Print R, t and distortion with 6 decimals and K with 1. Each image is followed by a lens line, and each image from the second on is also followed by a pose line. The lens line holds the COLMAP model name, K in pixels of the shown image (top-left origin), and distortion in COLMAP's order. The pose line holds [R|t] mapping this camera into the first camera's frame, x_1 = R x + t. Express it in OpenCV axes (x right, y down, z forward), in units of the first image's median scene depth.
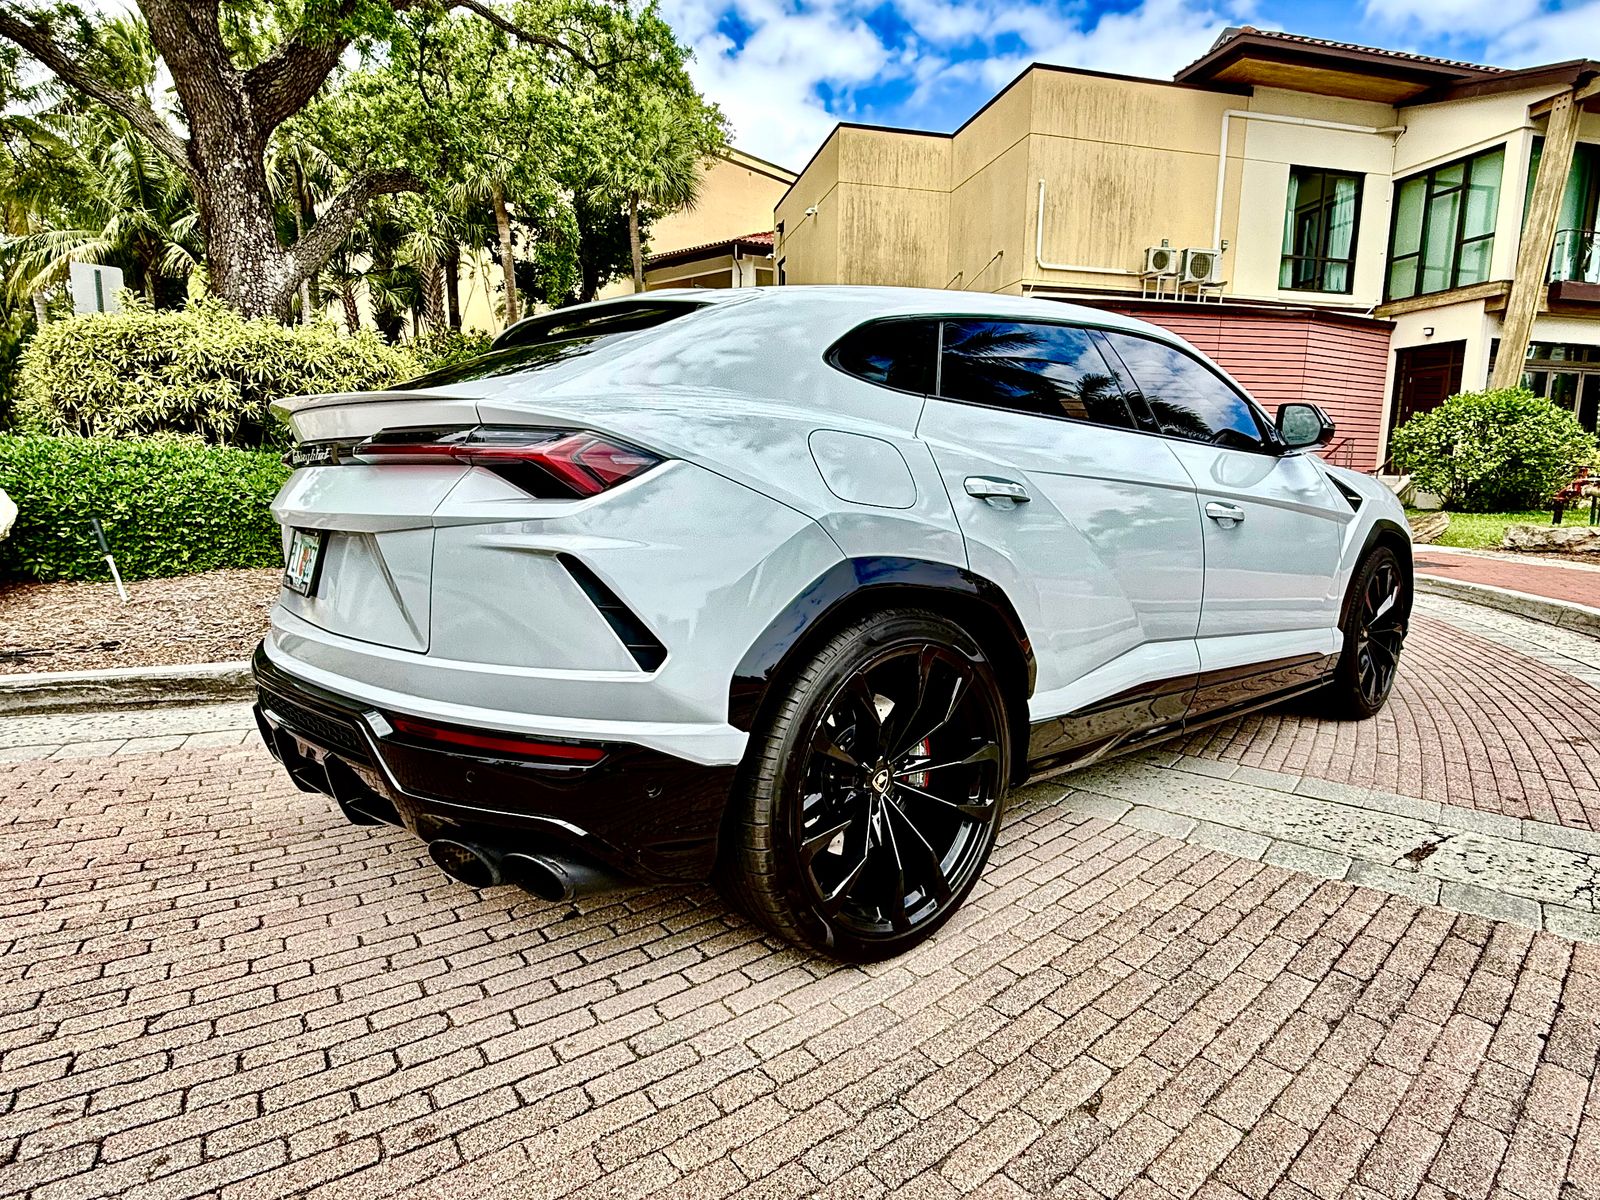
lens RADIAL K [[864.6, 0, 796.8], [0, 864.6, 605.8], [0, 0, 1]] dist [0.003398, -0.001177]
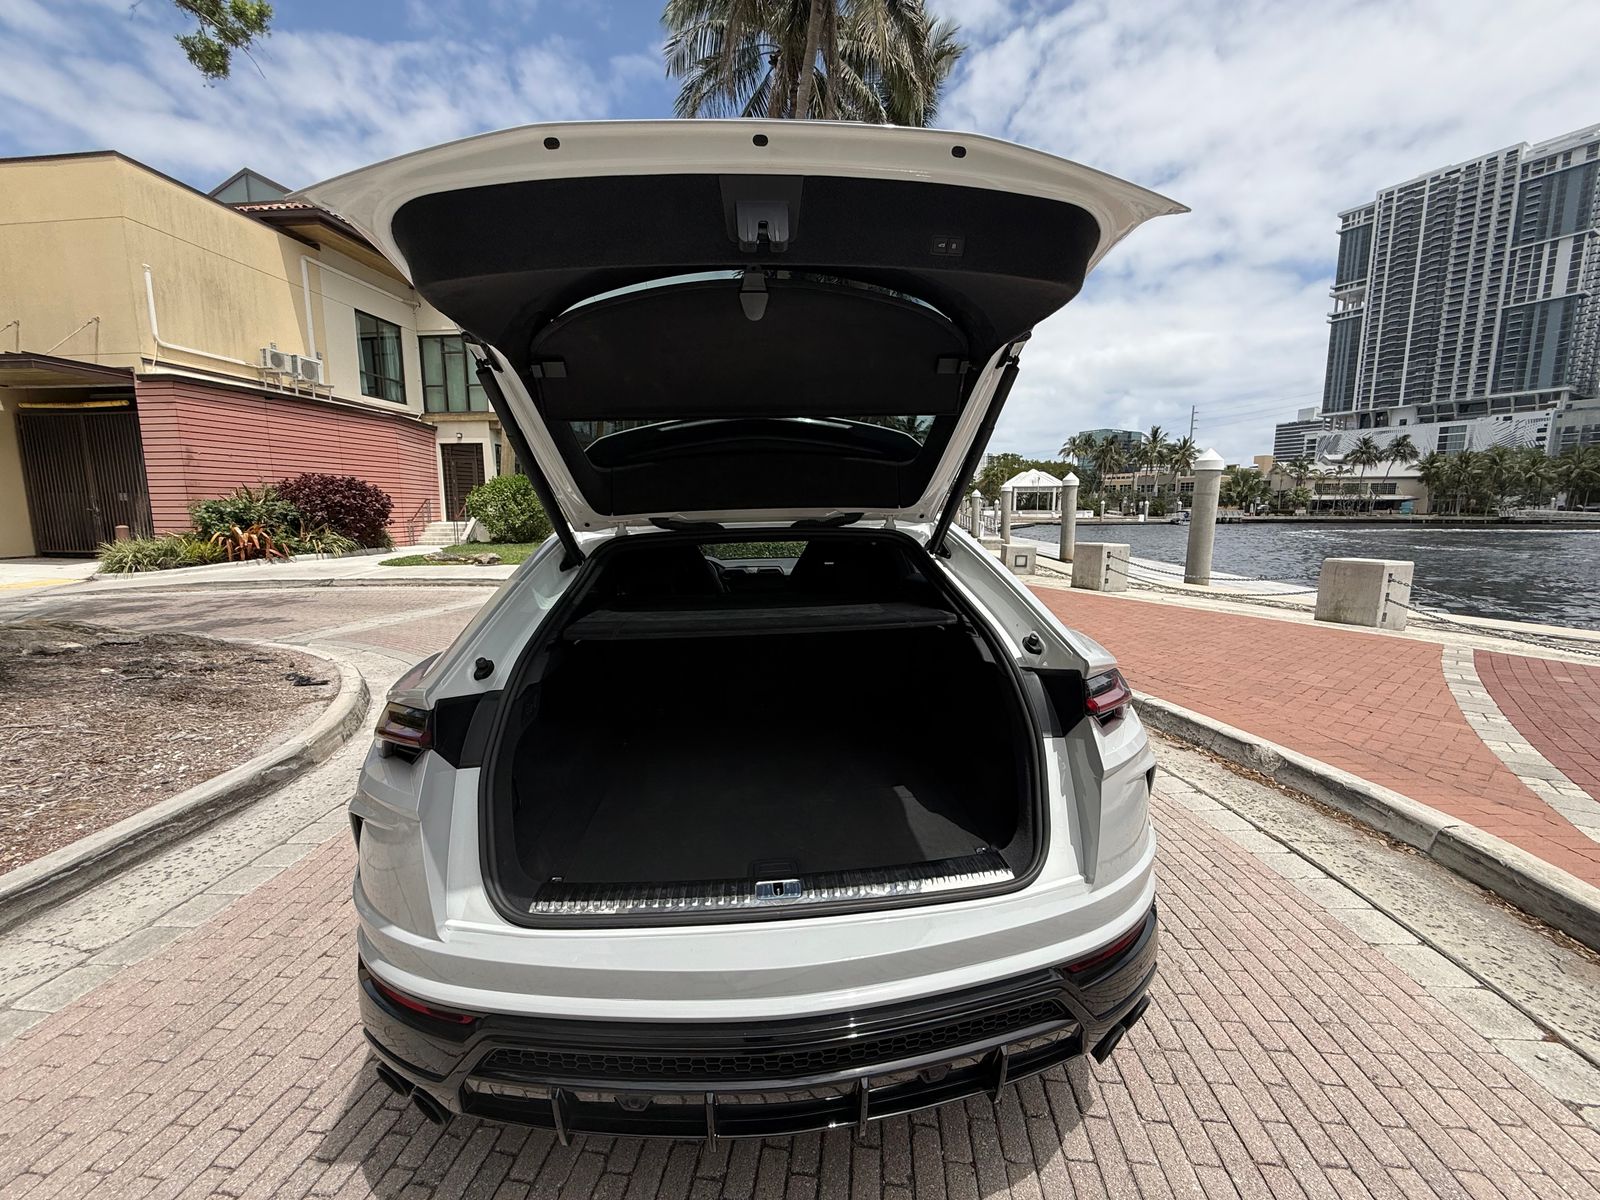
lens RADIAL K [[645.5, 0, 810.0], [0, 645.5, 601.6], [0, 0, 1]] dist [0.002573, -0.000212]
pose [[0.323808, -0.147767, 0.934512, -0.260919], [0.154470, 0.982732, 0.101868, -0.028655], [-0.933428, 0.111368, 0.341042, -0.009345]]
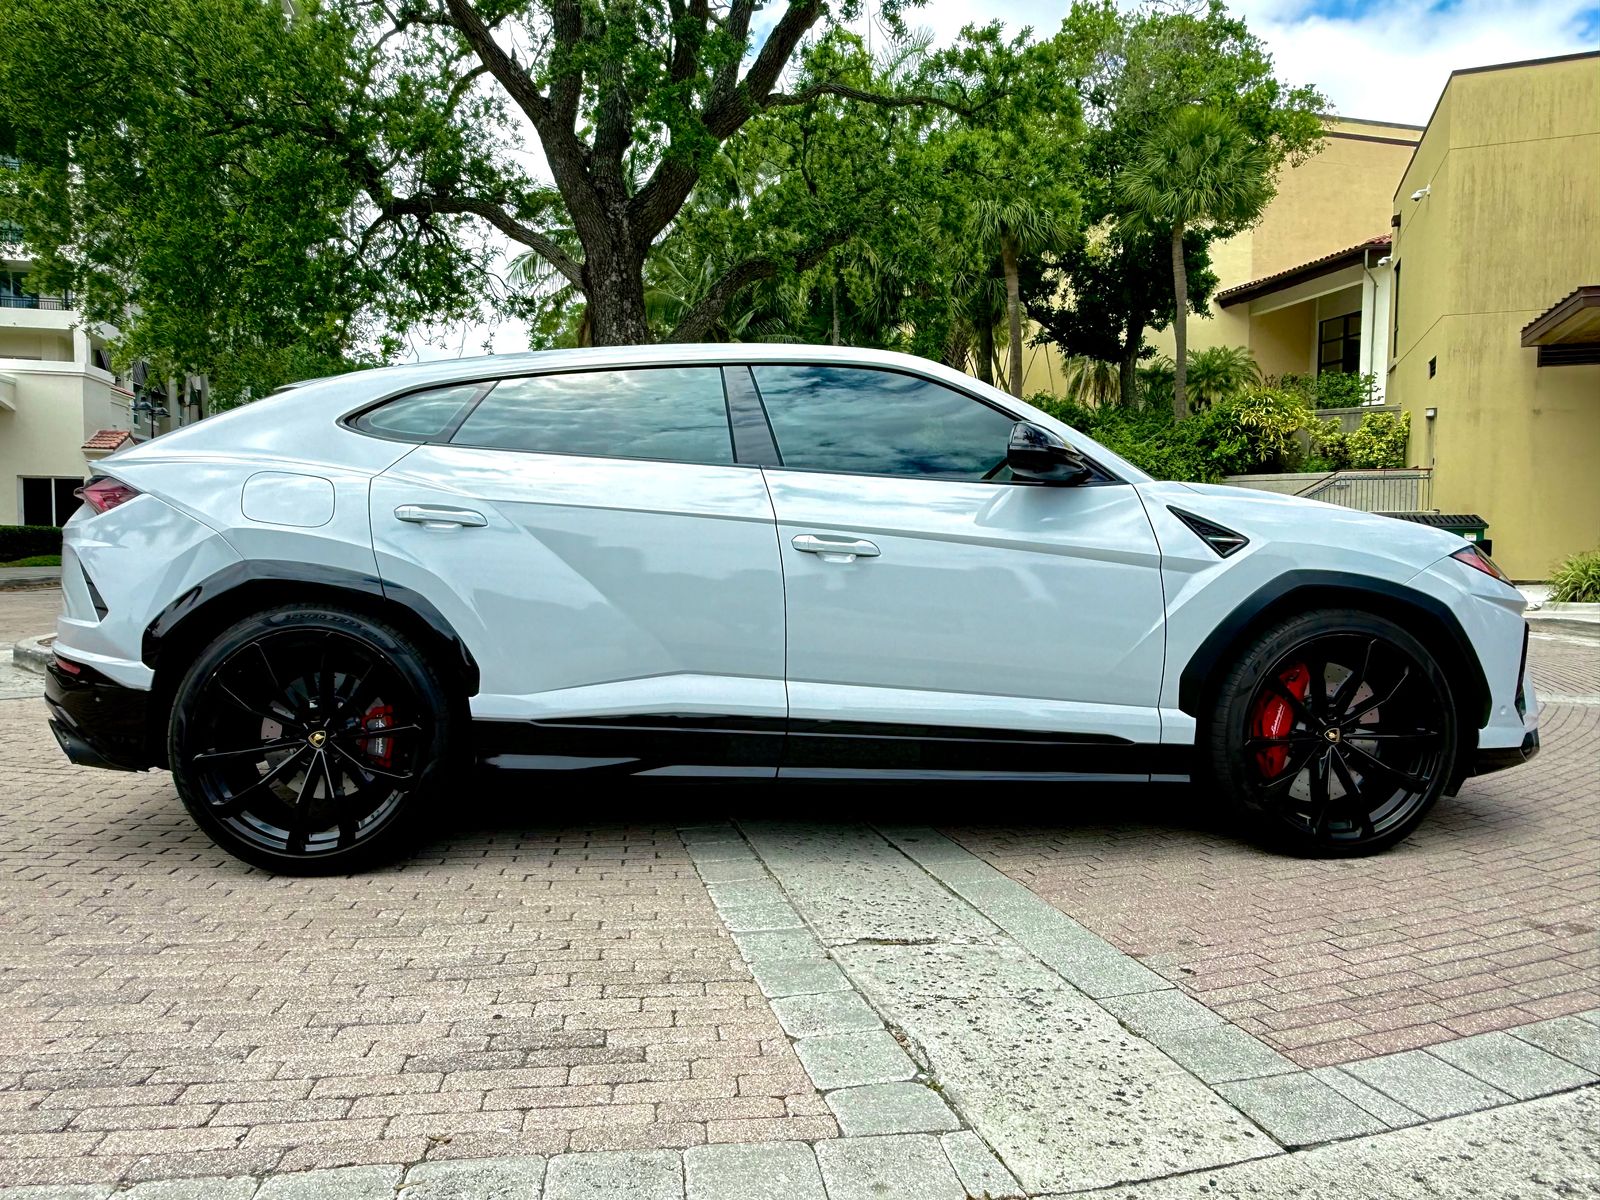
lens RADIAL K [[1061.9, 0, 805.6], [0, 1061.9, 612.6], [0, 0, 1]] dist [0.000856, 0.000329]
pose [[0.816756, 0.032744, -0.576054, 0.184599], [-0.088487, 0.993686, -0.068978, 0.007011], [0.570158, 0.107311, 0.814496, 0.012098]]
